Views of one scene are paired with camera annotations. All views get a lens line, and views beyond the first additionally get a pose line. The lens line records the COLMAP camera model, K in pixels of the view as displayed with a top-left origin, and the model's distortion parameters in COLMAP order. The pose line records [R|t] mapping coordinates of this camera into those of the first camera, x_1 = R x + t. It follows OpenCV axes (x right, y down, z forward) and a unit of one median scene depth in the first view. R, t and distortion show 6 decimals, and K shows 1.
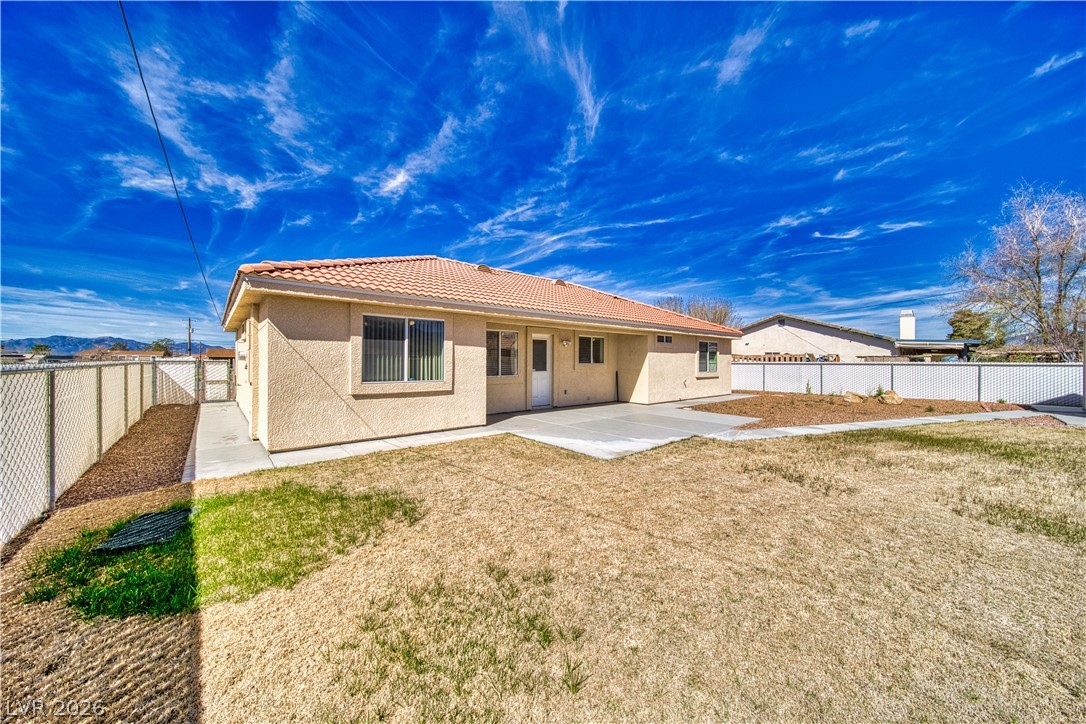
lens RADIAL K [[379.9, 0, 543.1], [0, 379.9, 360.5], [0, 0, 1]] dist [0.001071, -0.002245]
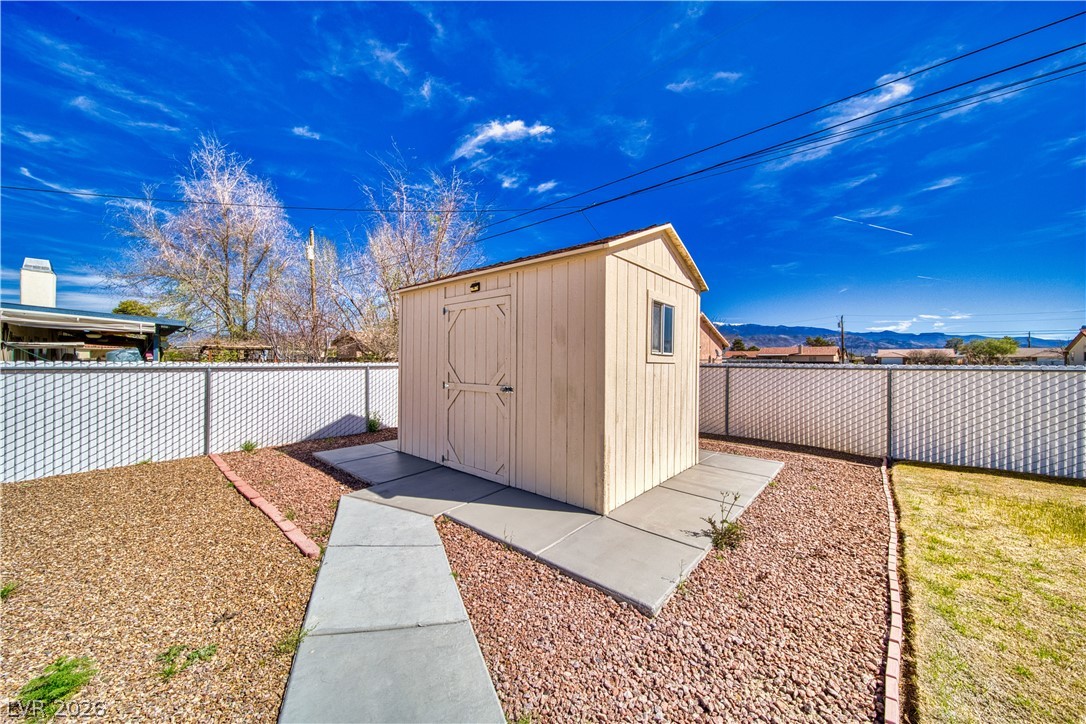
lens RADIAL K [[379.9, 0, 543.1], [0, 379.9, 360.5], [0, 0, 1]] dist [0.001071, -0.002245]
pose [[-0.096403, -0.007177, 0.995316, 0.321455], [-0.002578, 0.999972, 0.006961, -0.000056], [-0.995339, -0.001895, -0.096419, 0.308216]]
